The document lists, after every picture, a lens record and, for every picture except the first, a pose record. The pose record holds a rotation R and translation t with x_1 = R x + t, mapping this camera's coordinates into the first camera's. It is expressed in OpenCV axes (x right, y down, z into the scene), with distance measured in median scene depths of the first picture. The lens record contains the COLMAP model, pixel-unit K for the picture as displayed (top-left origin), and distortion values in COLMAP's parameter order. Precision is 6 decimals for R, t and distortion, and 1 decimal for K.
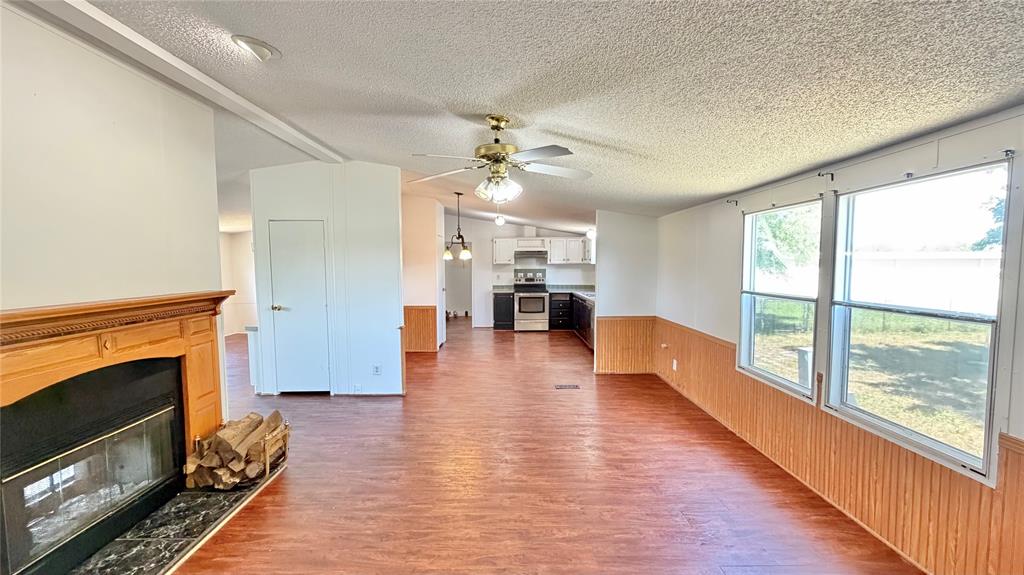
lens RADIAL K [[408.7, 0, 509.8], [0, 408.7, 290.4], [0, 0, 1]] dist [-0.000309, 0.000685]
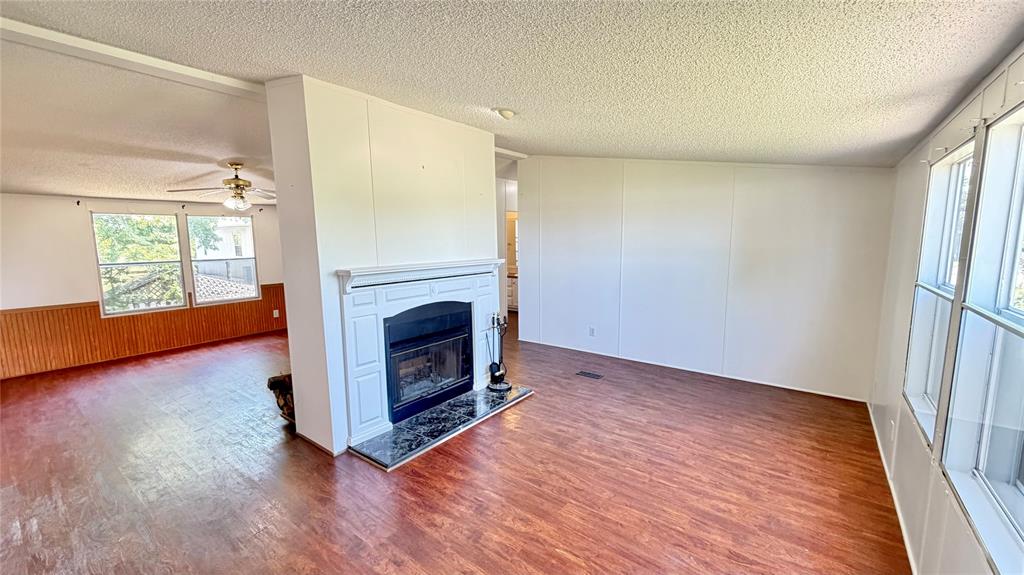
lens RADIAL K [[408.7, 0, 509.8], [0, 408.7, 290.4], [0, 0, 1]] dist [-0.000309, 0.000685]
pose [[-0.795712, -0.061237, 0.602571, -0.609445], [0.056398, 0.983062, 0.174380, -0.031888], [-0.603044, 0.172740, -0.778781, 0.505371]]
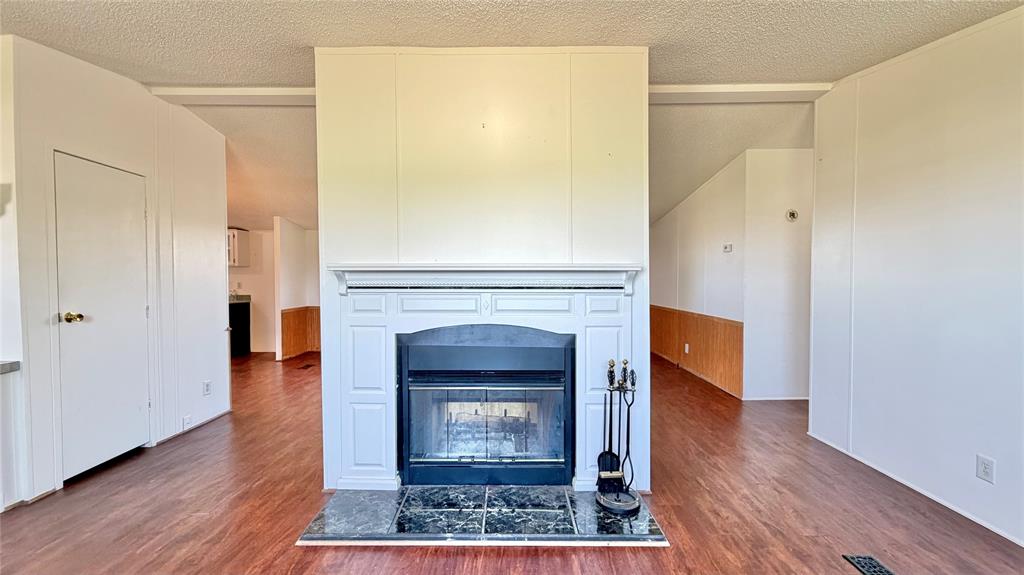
lens RADIAL K [[408.7, 0, 509.8], [0, 408.7, 290.4], [0, 0, 1]] dist [-0.000309, 0.000685]
pose [[0.006503, -0.020077, 0.999777, -0.573336], [0.068882, 0.997433, 0.019582, 0.019338], [-0.997604, 0.068739, 0.007869, 0.221731]]
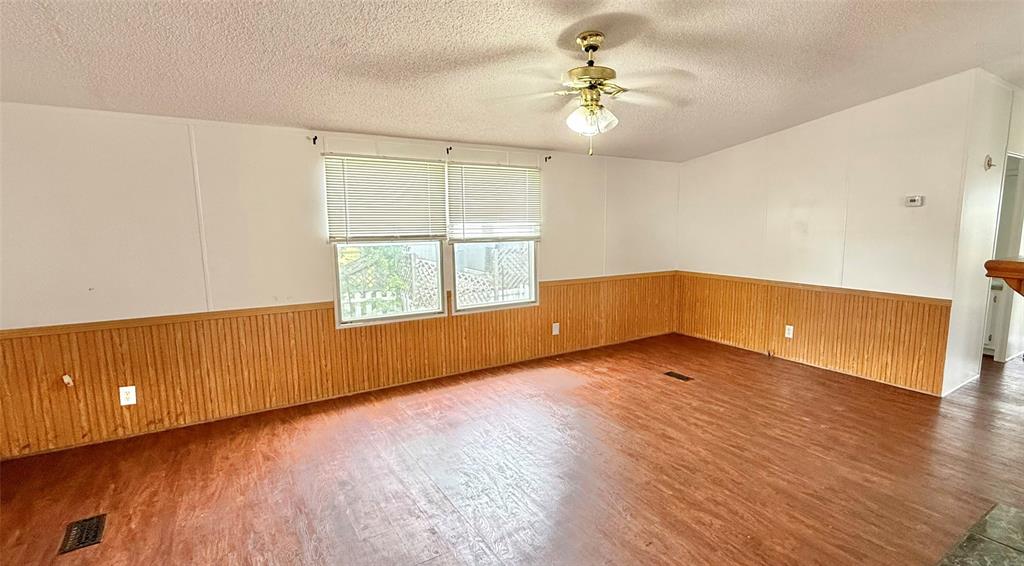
lens RADIAL K [[502.8, 0, 575.9], [0, 502.8, 294.1], [0, 0, 1]] dist [-0.004132, -0.001370]
pose [[-0.585562, -0.108411, 0.803346, -0.264077], [0.057322, 0.982998, 0.174437, -0.019079], [-0.808599, 0.148193, -0.569392, 0.485343]]
